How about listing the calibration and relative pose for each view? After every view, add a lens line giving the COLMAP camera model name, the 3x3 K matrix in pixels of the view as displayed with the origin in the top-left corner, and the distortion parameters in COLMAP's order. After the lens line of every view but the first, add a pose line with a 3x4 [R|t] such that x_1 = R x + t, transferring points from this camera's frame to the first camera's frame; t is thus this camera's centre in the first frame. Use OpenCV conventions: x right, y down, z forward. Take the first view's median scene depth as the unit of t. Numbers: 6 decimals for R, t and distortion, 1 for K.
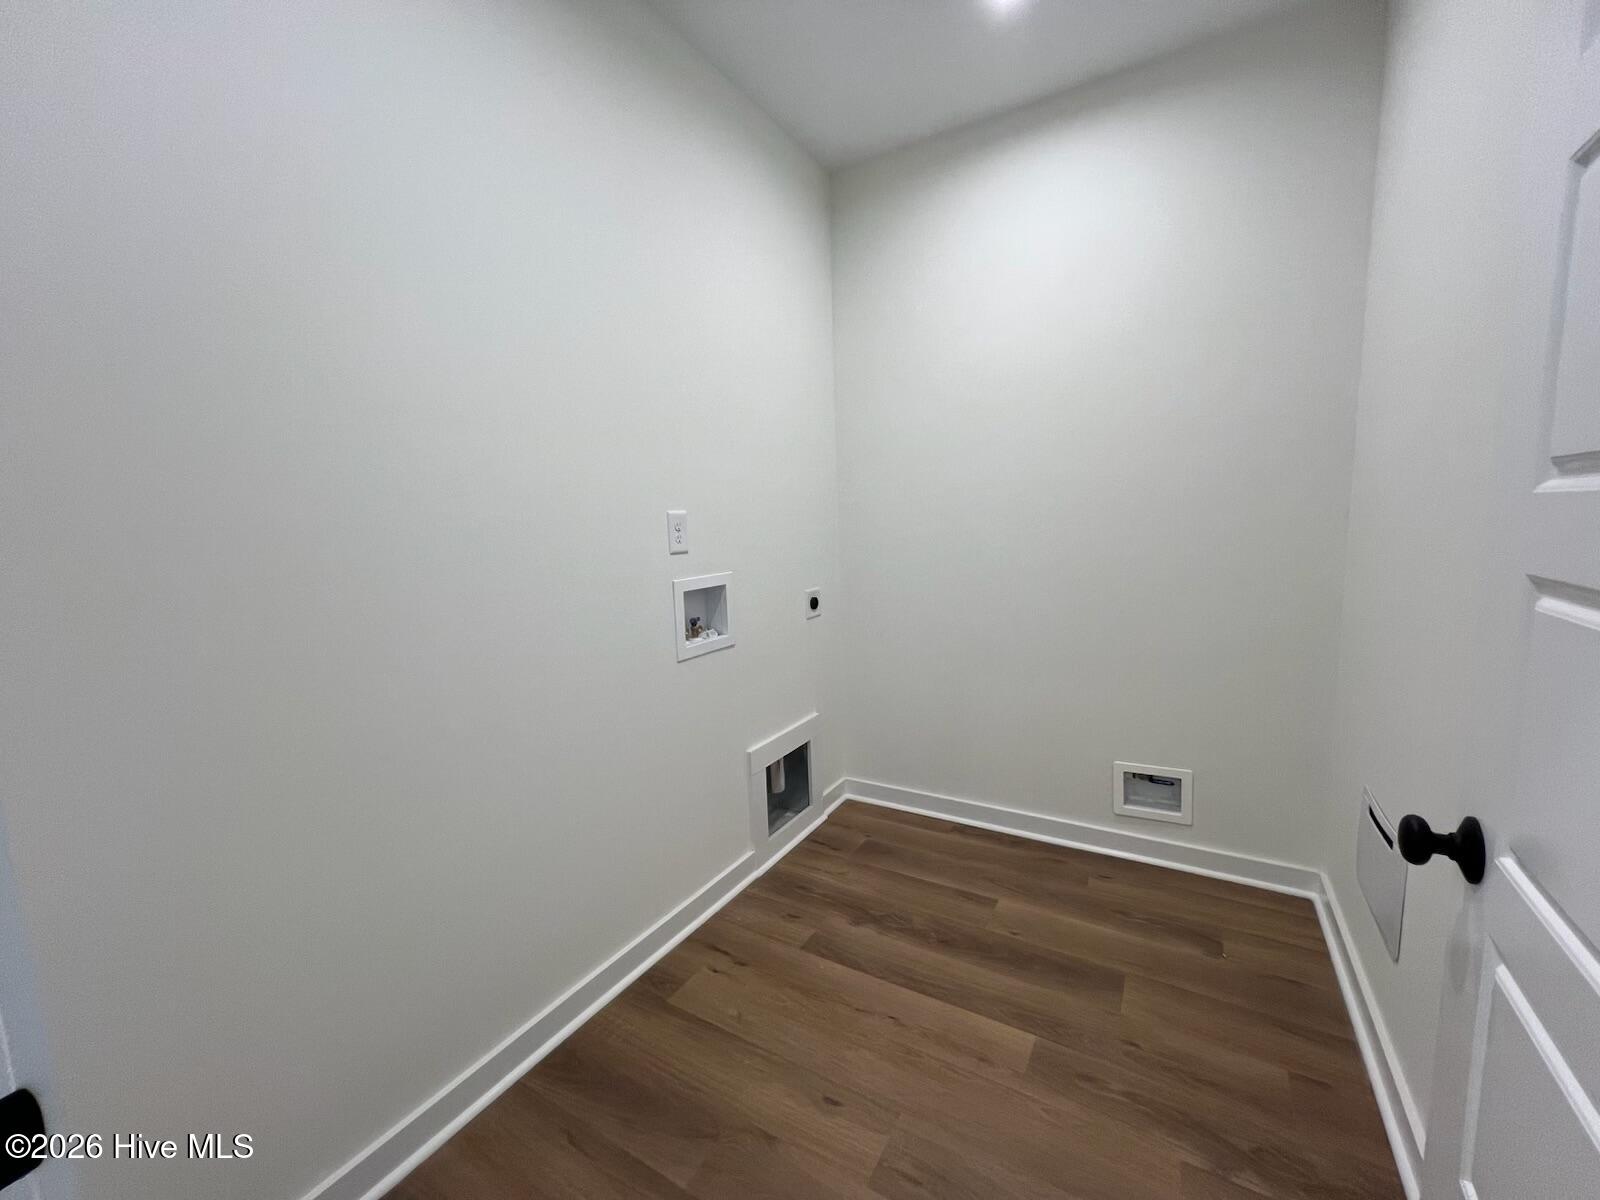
lens RADIAL K [[641.1, 0, 796.6], [0, 641.1, 608.9], [0, 0, 1]] dist [-0.003230, 0.000997]
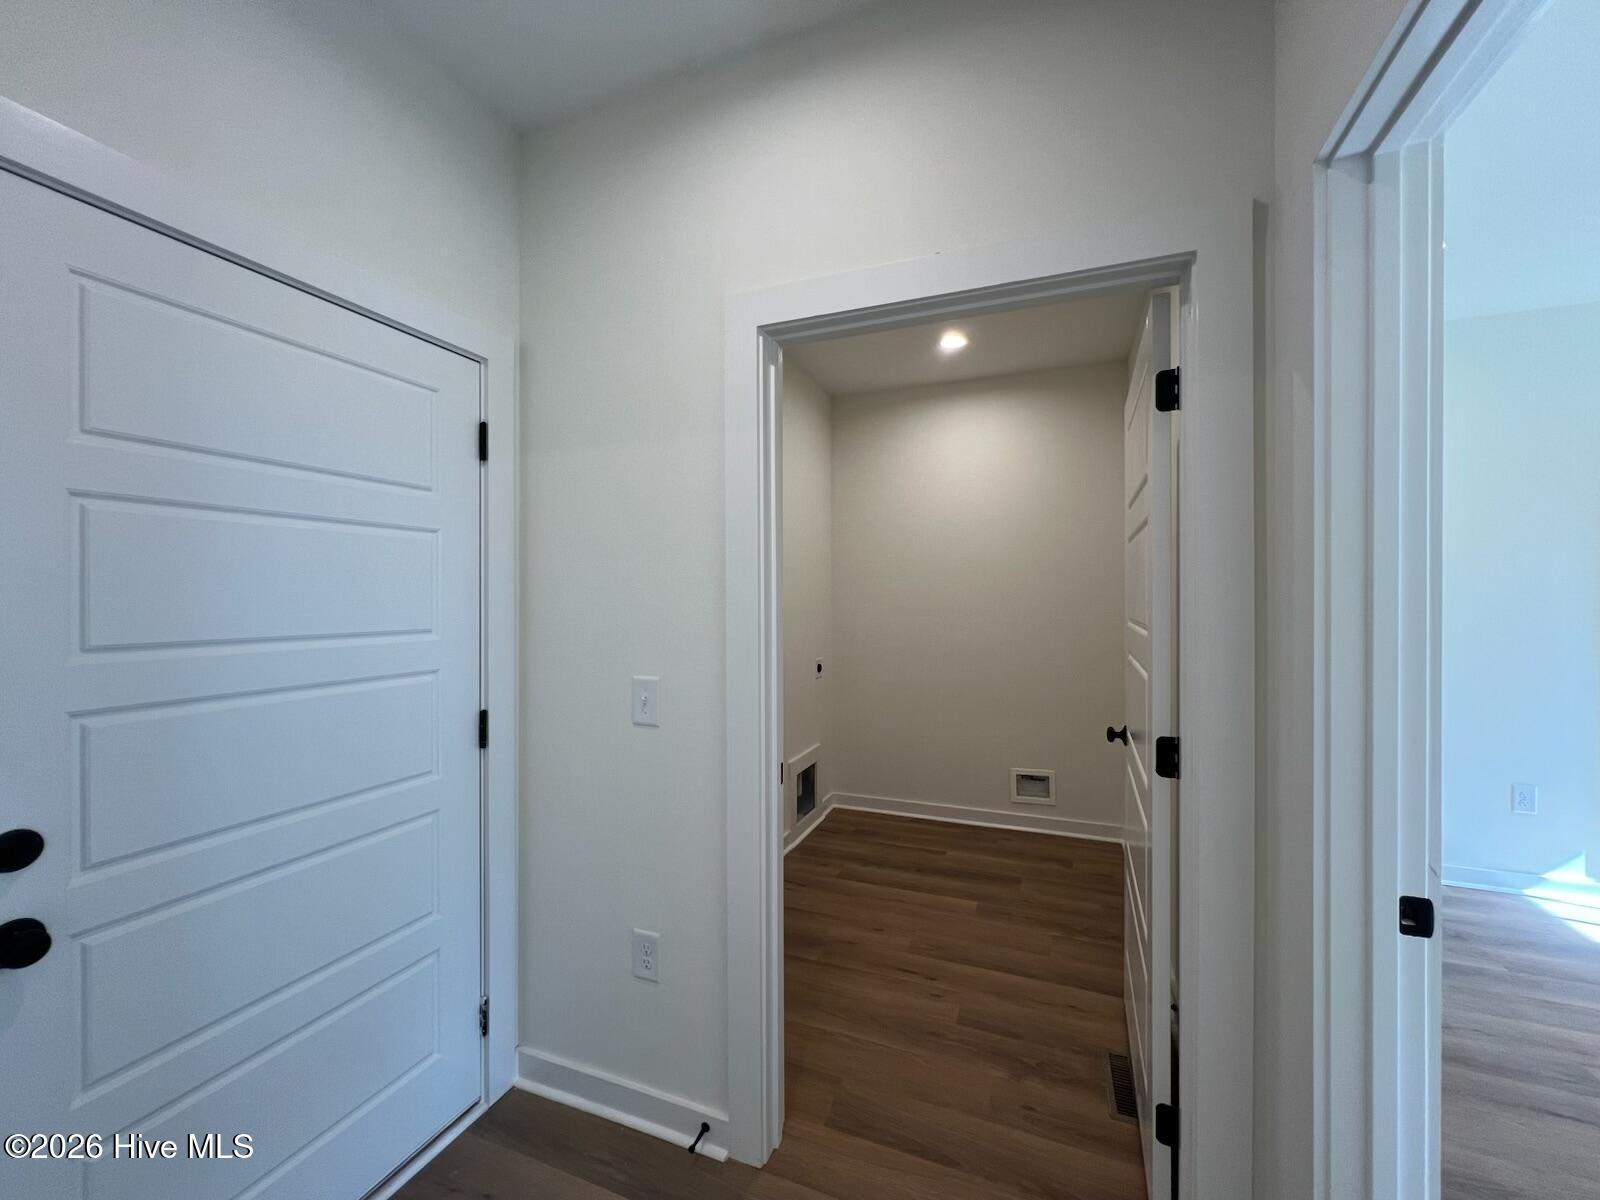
lens RADIAL K [[641.1, 0, 801.2], [0, 641.1, 610.0], [0, 0, 1]] dist [-0.003230, 0.000997]
pose [[0.985965, 0.032831, 0.163695, -0.318816], [-0.012597, 0.992309, -0.123145, 0.049919], [-0.166479, 0.119354, 0.978795, -0.569794]]
